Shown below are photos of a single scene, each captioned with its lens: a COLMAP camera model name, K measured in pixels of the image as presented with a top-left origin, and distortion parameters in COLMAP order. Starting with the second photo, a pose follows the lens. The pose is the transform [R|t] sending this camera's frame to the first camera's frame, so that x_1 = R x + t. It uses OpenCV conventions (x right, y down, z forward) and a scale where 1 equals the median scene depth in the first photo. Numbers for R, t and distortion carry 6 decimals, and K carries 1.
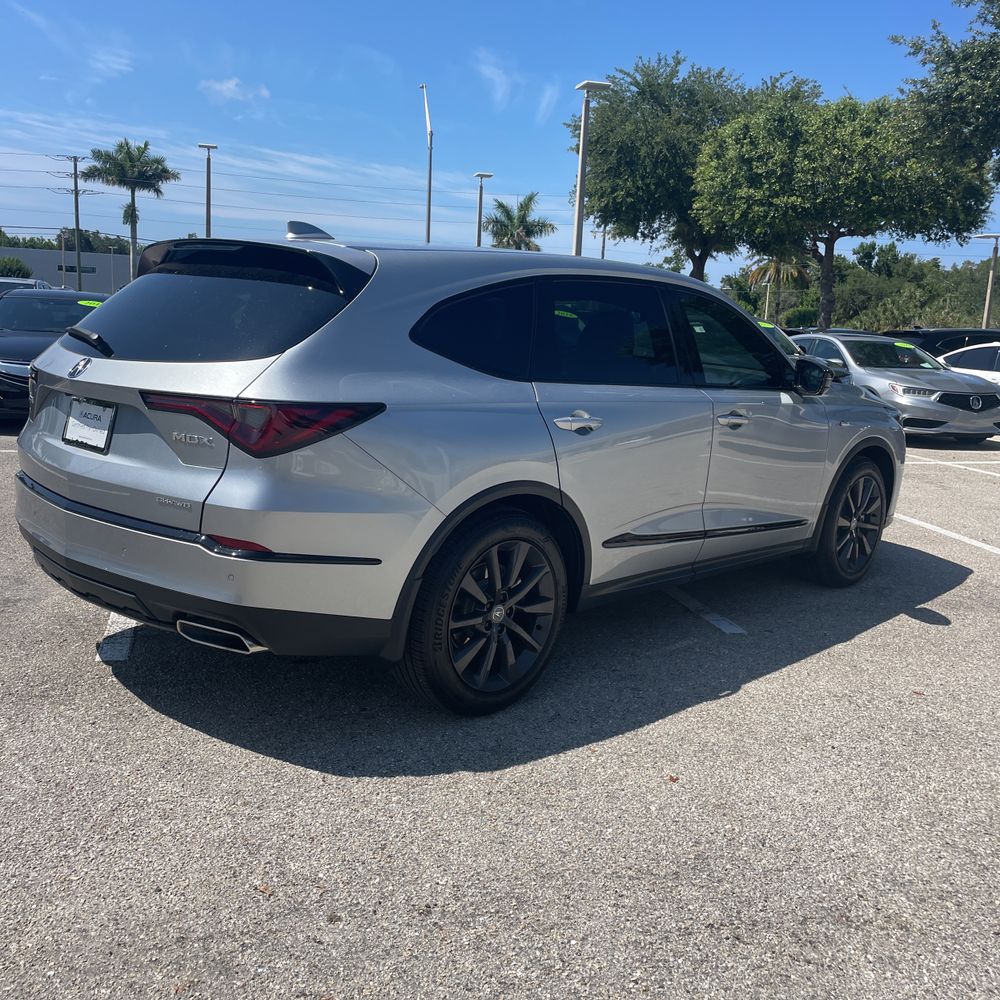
lens RADIAL K [[982.4, 0, 500.0], [0, 982.4, 500.0], [0, 0, 1]] dist [0.101116, -0.135885]
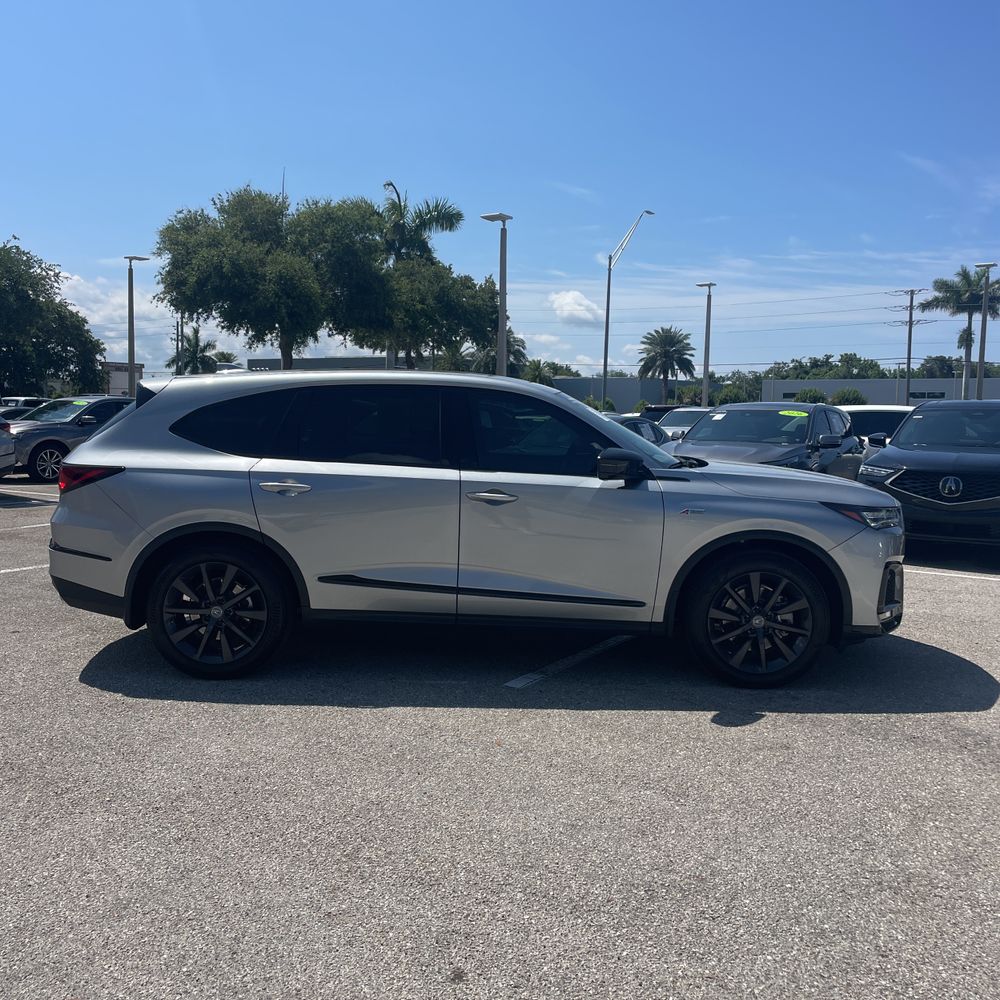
lens RADIAL K [[982.4, 0, 500.0], [0, 982.4, 500.0], [0, 0, 1]] dist [0.101116, -0.135885]
pose [[0.690525, 0.024766, -0.722884, 0.988602], [-0.113543, 0.990735, -0.074517, 0.007727], [0.714341, 0.133534, 0.686940, 0.180765]]
